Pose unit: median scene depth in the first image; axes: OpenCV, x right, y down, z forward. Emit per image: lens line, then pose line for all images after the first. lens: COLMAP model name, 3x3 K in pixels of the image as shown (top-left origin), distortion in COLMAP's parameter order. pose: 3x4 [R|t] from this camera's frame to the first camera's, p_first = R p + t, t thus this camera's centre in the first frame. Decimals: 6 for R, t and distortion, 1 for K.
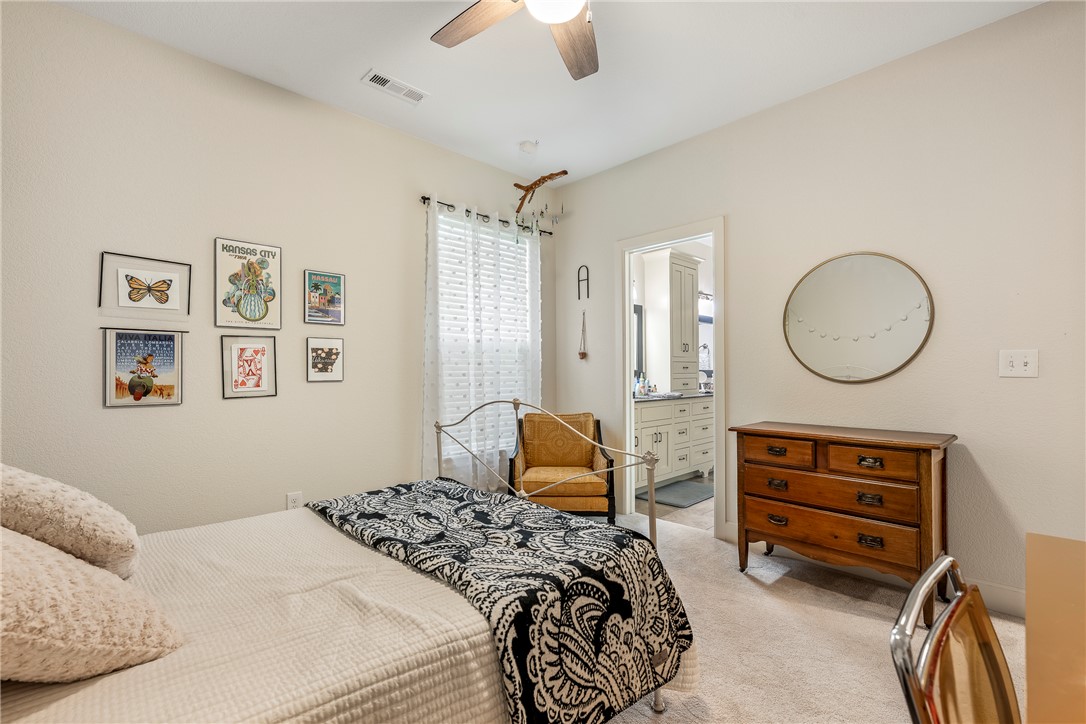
lens RADIAL K [[485.0, 0, 543.0], [0, 485.0, 362.0], [0, 0, 1]] dist [0.000034, -0.000078]
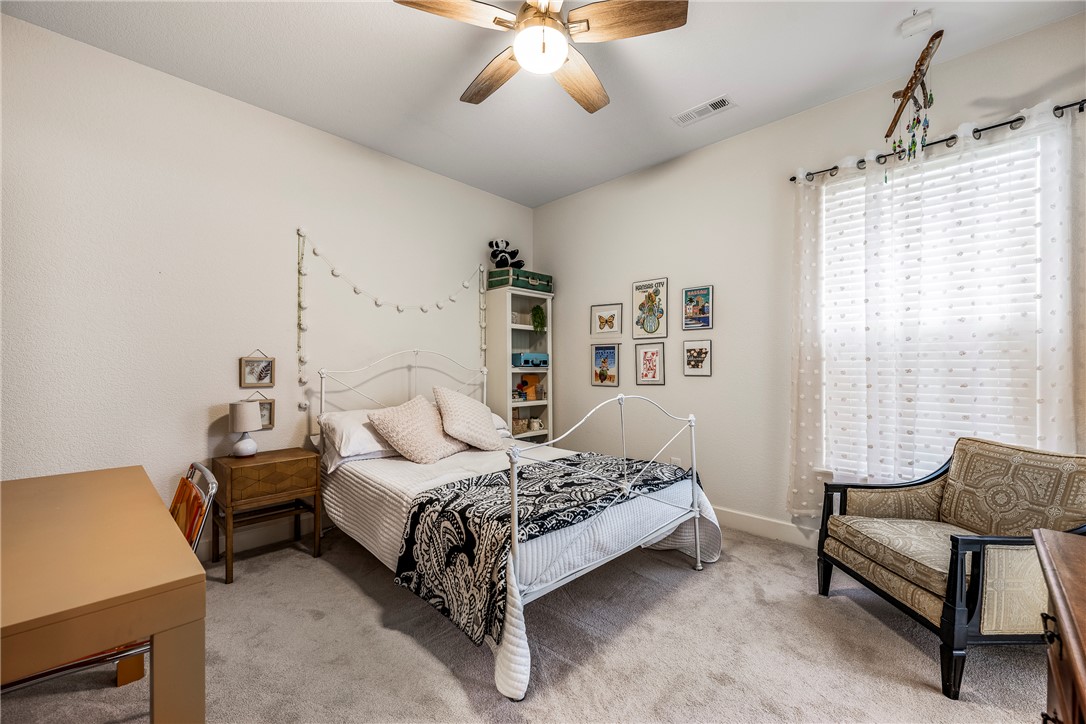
lens RADIAL K [[436.5, 0, 543.0], [0, 436.5, 362.0], [0, 0, 1]] dist [0.001784, 0.000158]
pose [[0.025533, -0.007892, -0.999643, 0.737372], [0.016899, 0.999829, -0.007462, 0.007796], [0.999531, -0.016703, 0.025662, 0.657662]]
